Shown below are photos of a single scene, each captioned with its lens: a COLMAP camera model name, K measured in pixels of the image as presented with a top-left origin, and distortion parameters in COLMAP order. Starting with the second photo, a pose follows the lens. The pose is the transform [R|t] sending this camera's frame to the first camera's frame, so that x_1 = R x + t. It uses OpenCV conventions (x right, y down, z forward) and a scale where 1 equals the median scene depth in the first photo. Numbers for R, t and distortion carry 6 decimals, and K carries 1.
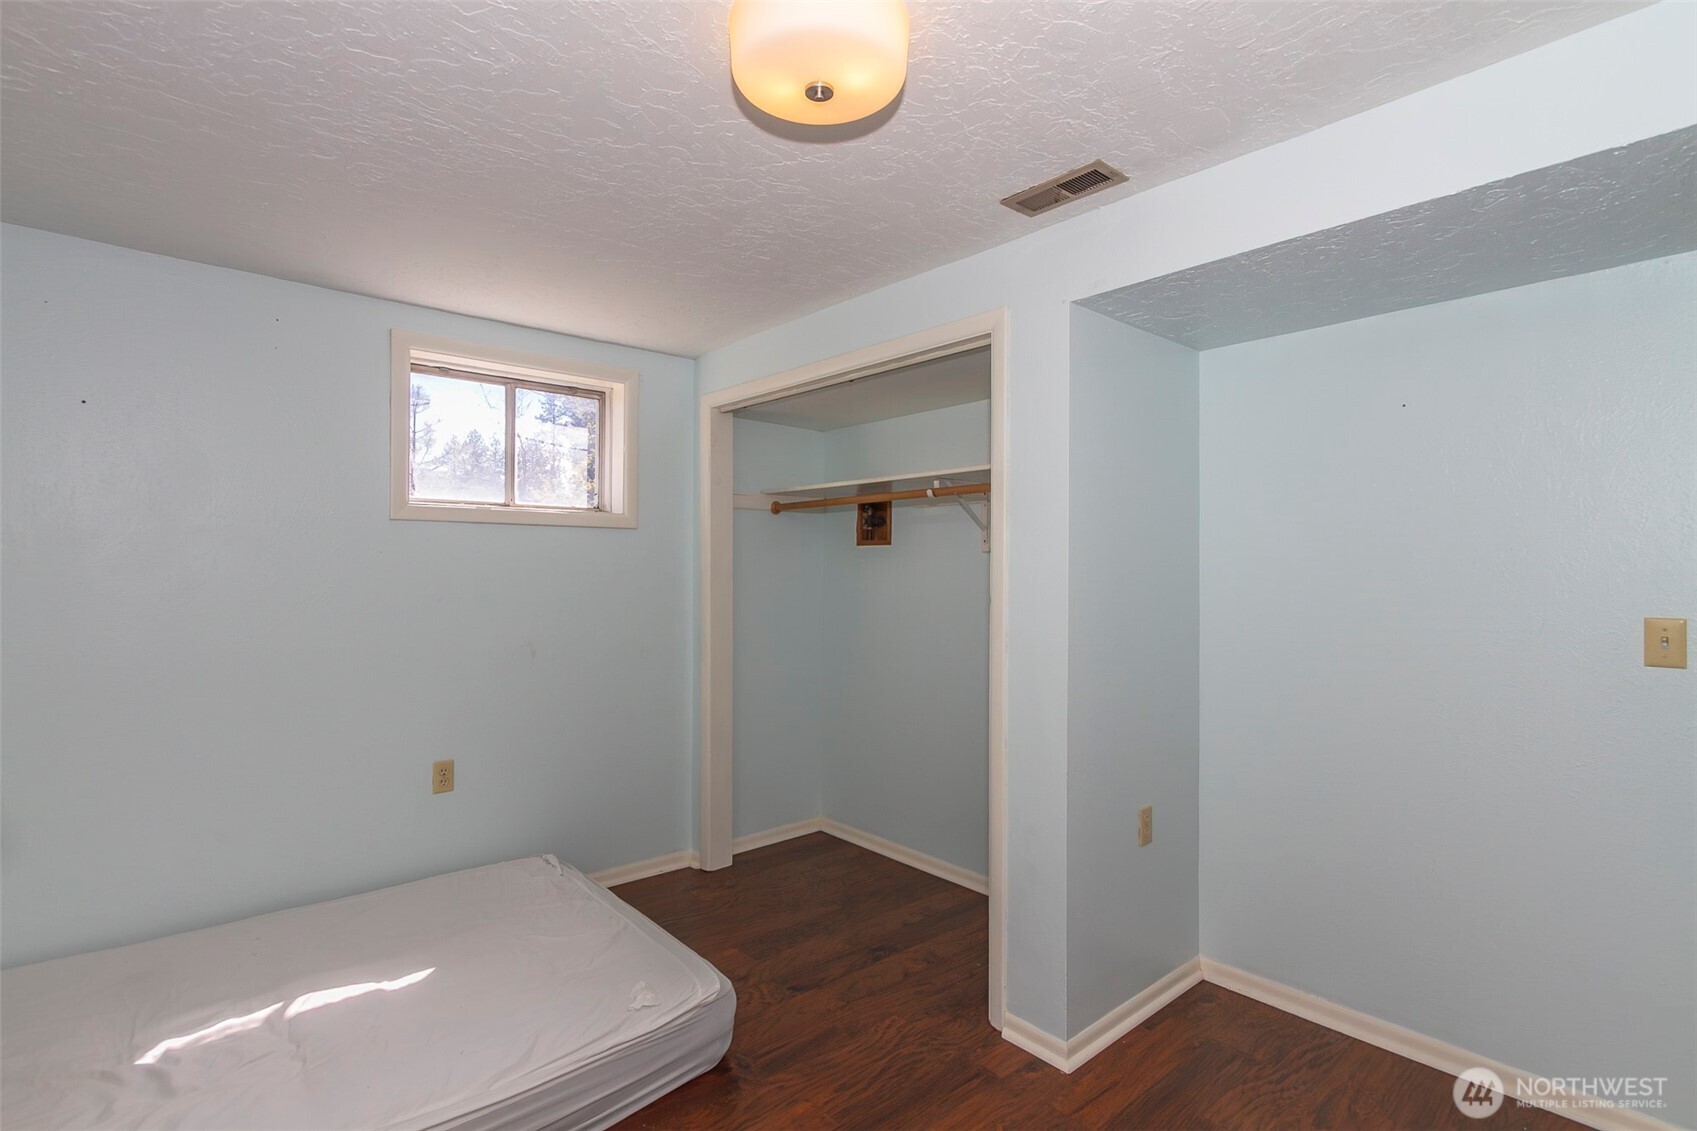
lens RADIAL K [[819.0, 0, 842.0], [0, 819.0, 564.5], [0, 0, 1]] dist [0.002134, -0.000519]
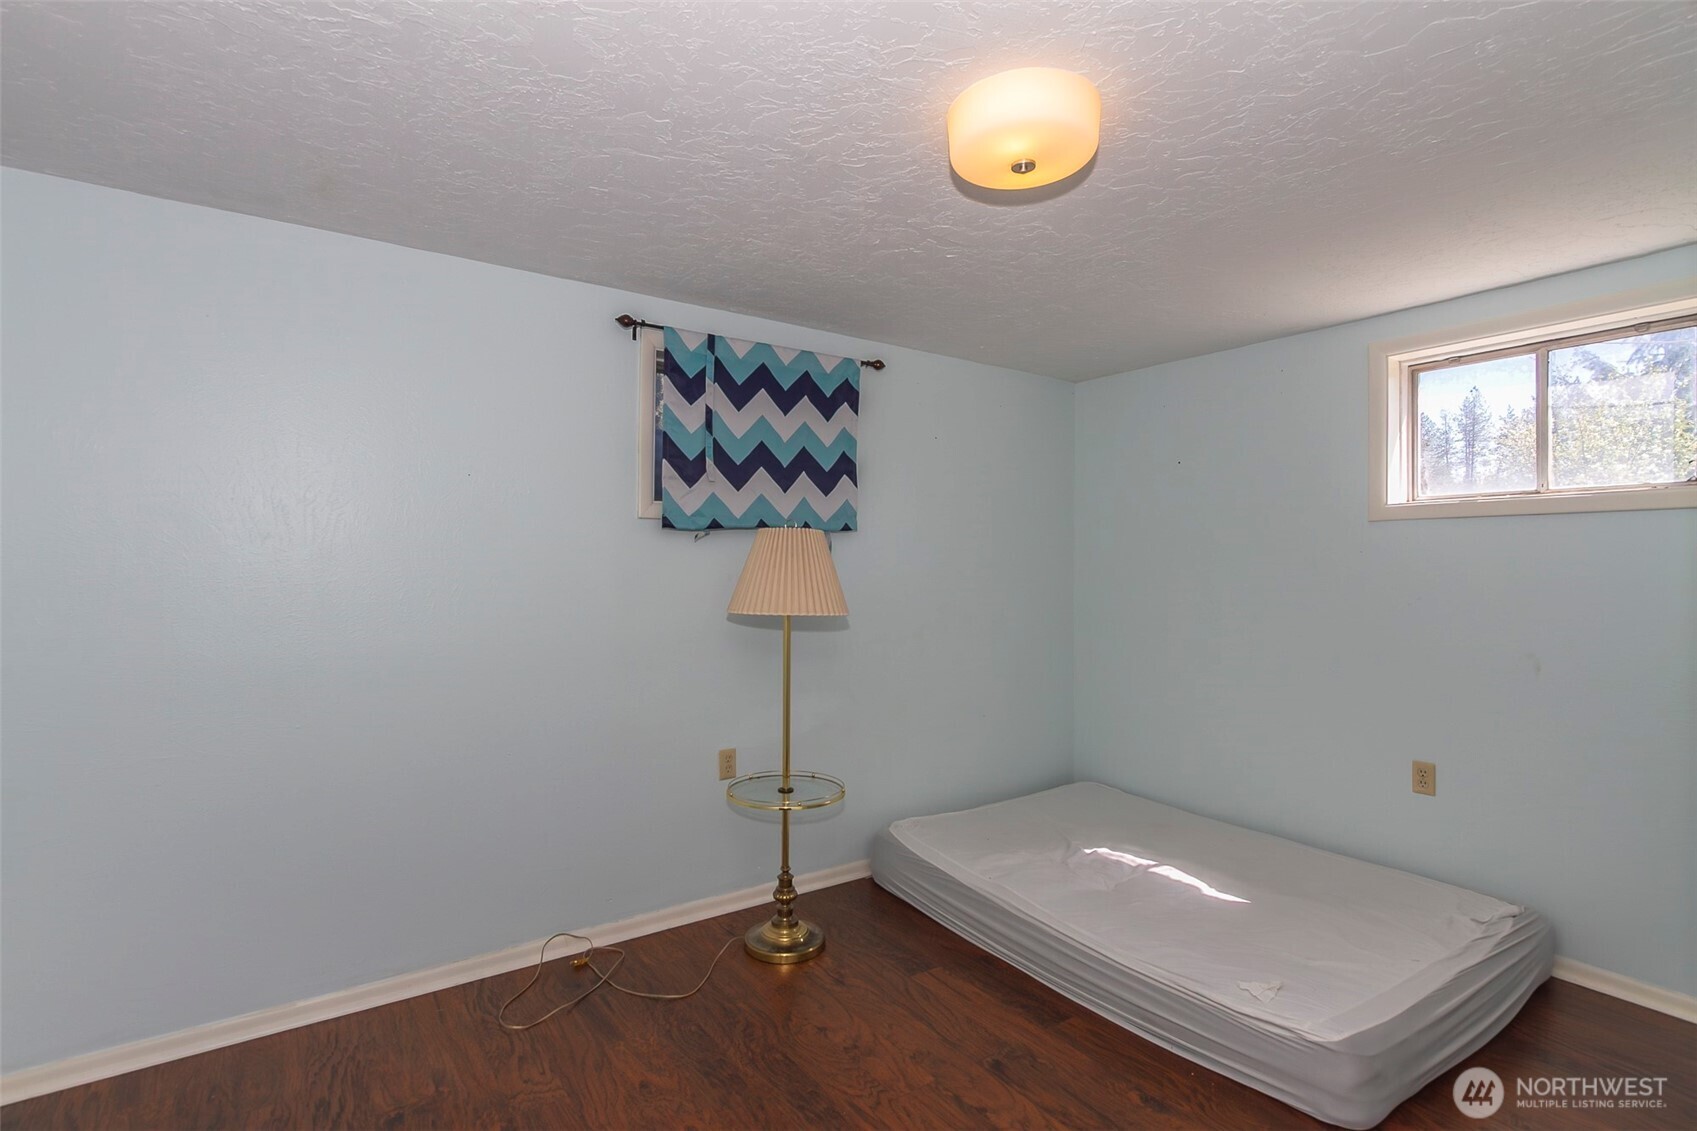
lens RADIAL K [[819.0, 0, 841.6], [0, 819.0, 567.4], [0, 0, 1]] dist [0.002134, -0.000519]
pose [[-0.115129, -0.003399, -0.993345, 0.573863], [0.003894, 0.999985, -0.003873, 0.006800], [0.993343, -0.004314, -0.115114, 0.419384]]
